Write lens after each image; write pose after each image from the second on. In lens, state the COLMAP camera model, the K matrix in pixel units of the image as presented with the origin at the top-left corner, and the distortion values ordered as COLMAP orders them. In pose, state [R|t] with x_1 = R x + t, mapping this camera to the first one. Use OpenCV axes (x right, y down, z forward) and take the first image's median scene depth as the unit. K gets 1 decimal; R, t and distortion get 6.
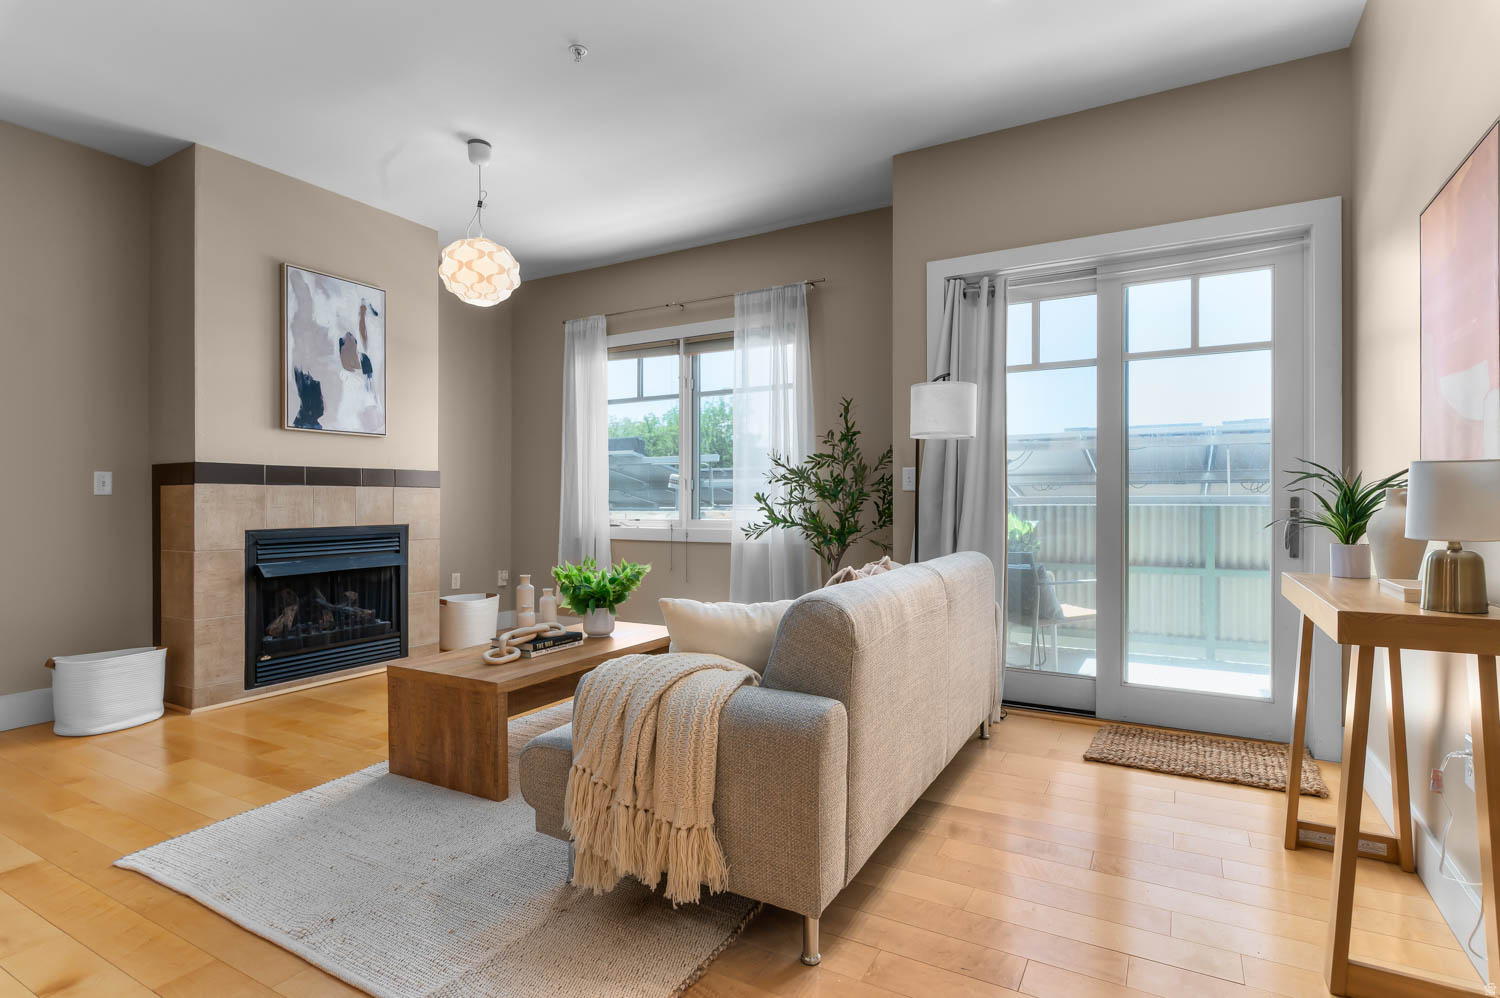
lens RADIAL K [[746.7, 0, 742.2], [0, 746.7, 506.8], [0, 0, 1]] dist [0.006127, 0.000531]
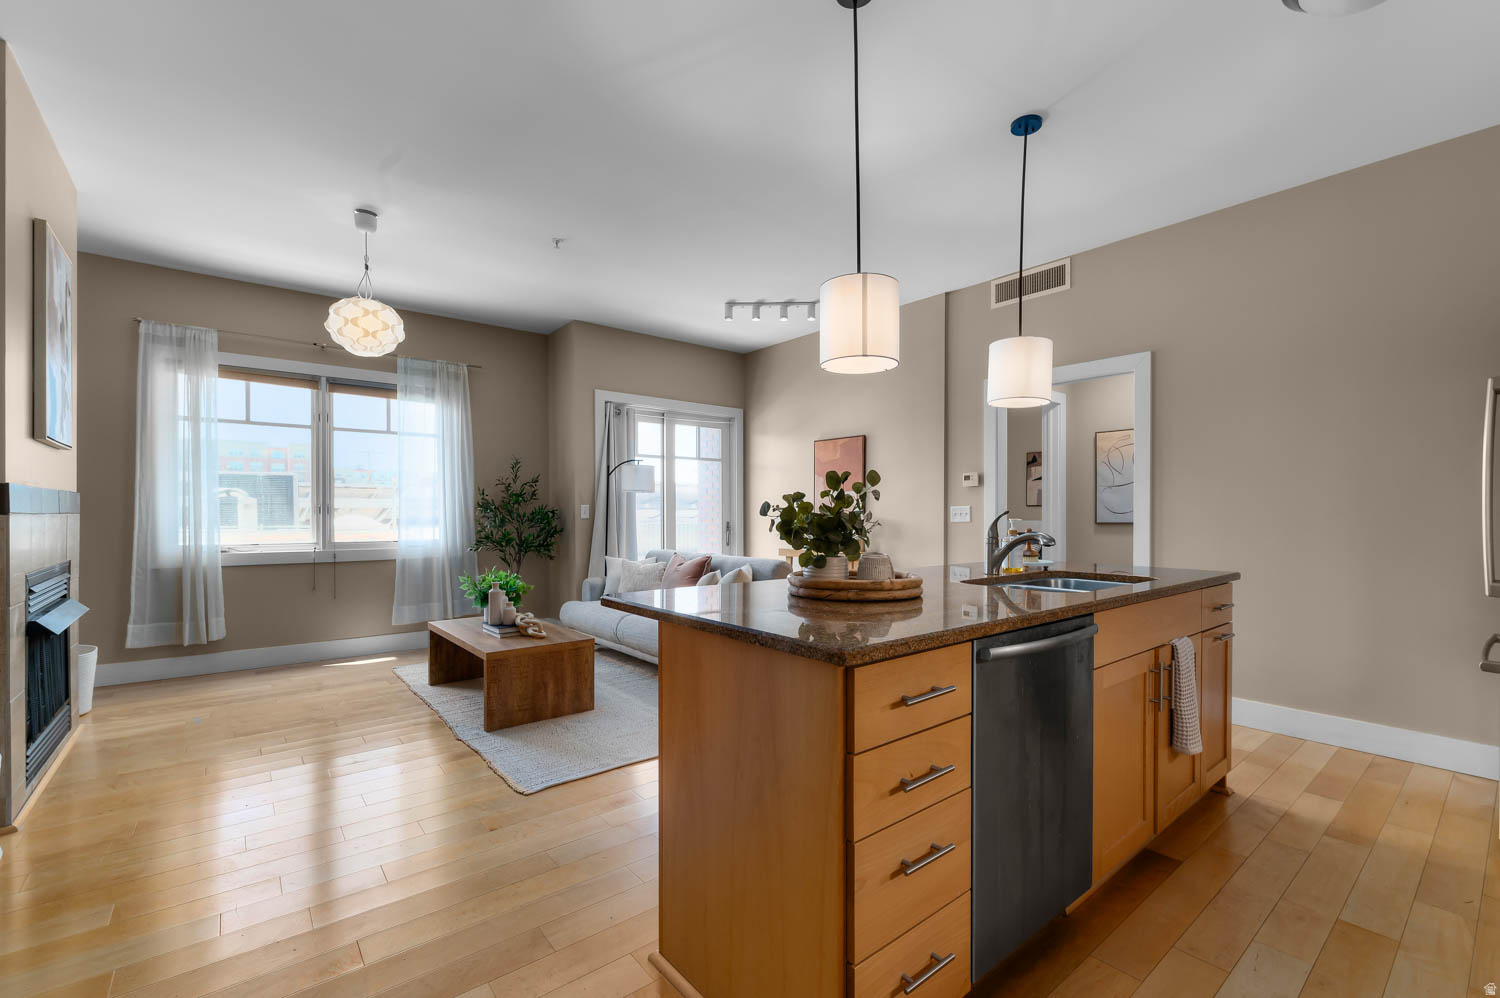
lens RADIAL K [[651.2, 0, 759.9], [0, 651.2, 524.2], [0, 0, 1]] dist [0.001727, -0.001879]
pose [[0.346857, -0.011766, 0.937844, -0.911792], [0.007857, 0.999923, 0.009638, -0.016685], [-0.937885, 0.004026, 0.346923, 0.089407]]
